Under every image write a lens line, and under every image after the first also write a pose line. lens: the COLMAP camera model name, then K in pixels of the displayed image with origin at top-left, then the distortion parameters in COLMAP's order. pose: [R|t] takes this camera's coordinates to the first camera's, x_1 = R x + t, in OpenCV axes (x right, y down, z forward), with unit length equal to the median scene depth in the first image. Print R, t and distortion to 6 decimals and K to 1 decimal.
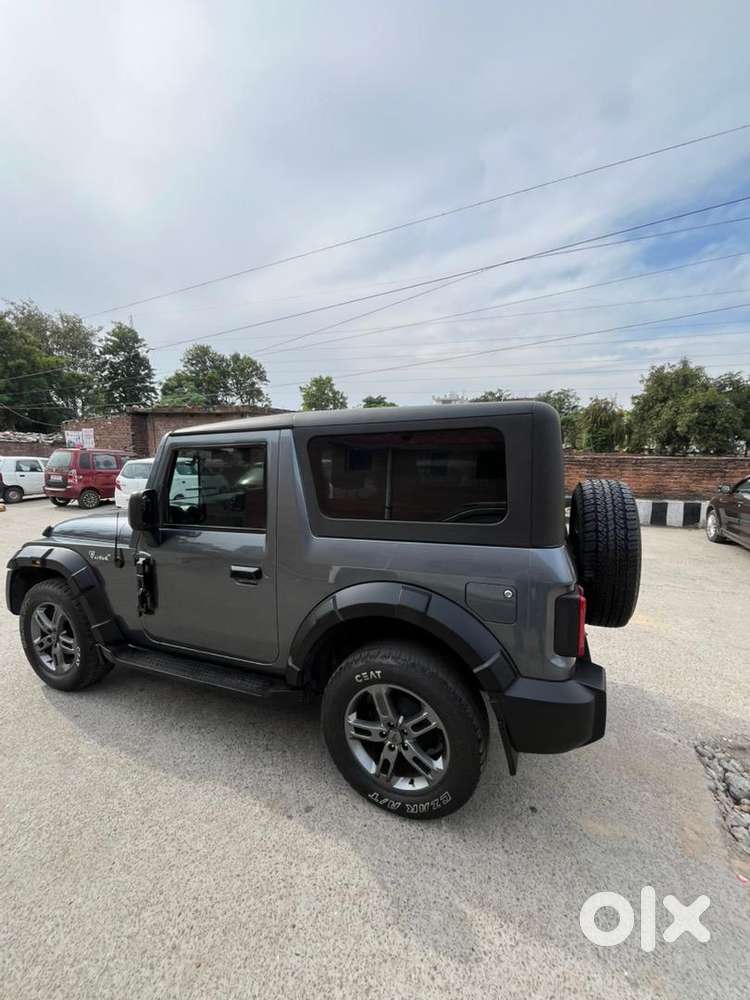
lens RADIAL K [[405.1, 0, 374.8], [0, 405.1, 496.7], [0, 0, 1]] dist [-0.004068, 0.001133]
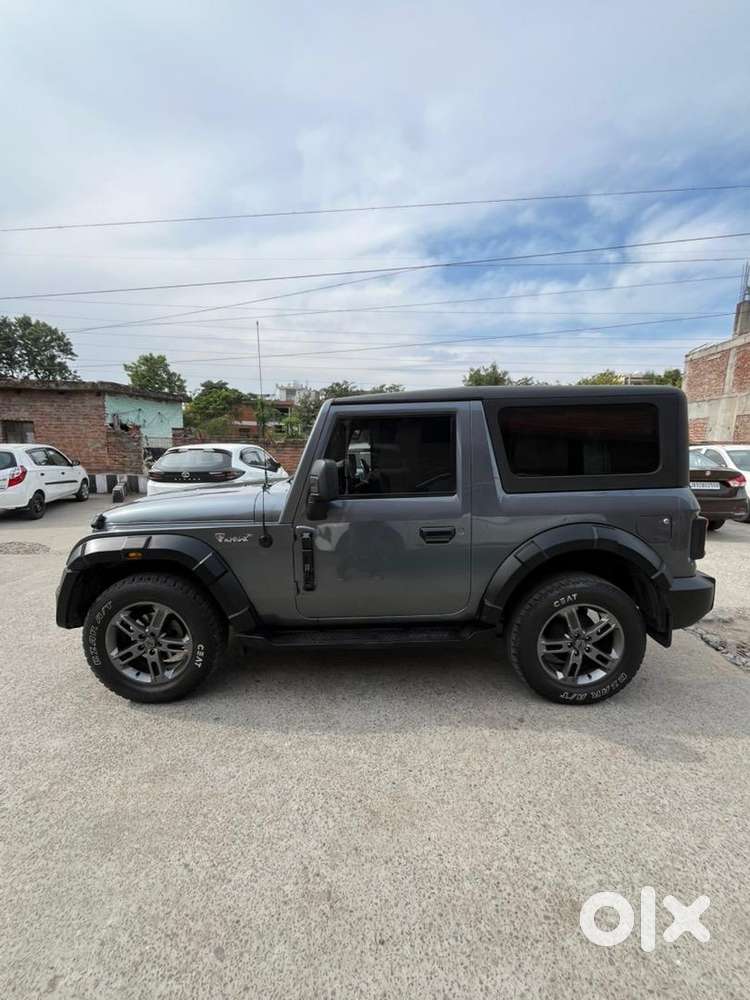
lens RADIAL K [[405.1, 0, 374.8], [0, 405.1, 496.7], [0, 0, 1]] dist [-0.004068, 0.001133]
pose [[0.922381, -0.052324, 0.382720, -0.775681], [0.043119, 0.998538, 0.032597, 0.042483], [-0.383866, -0.013564, 0.923289, 0.054221]]
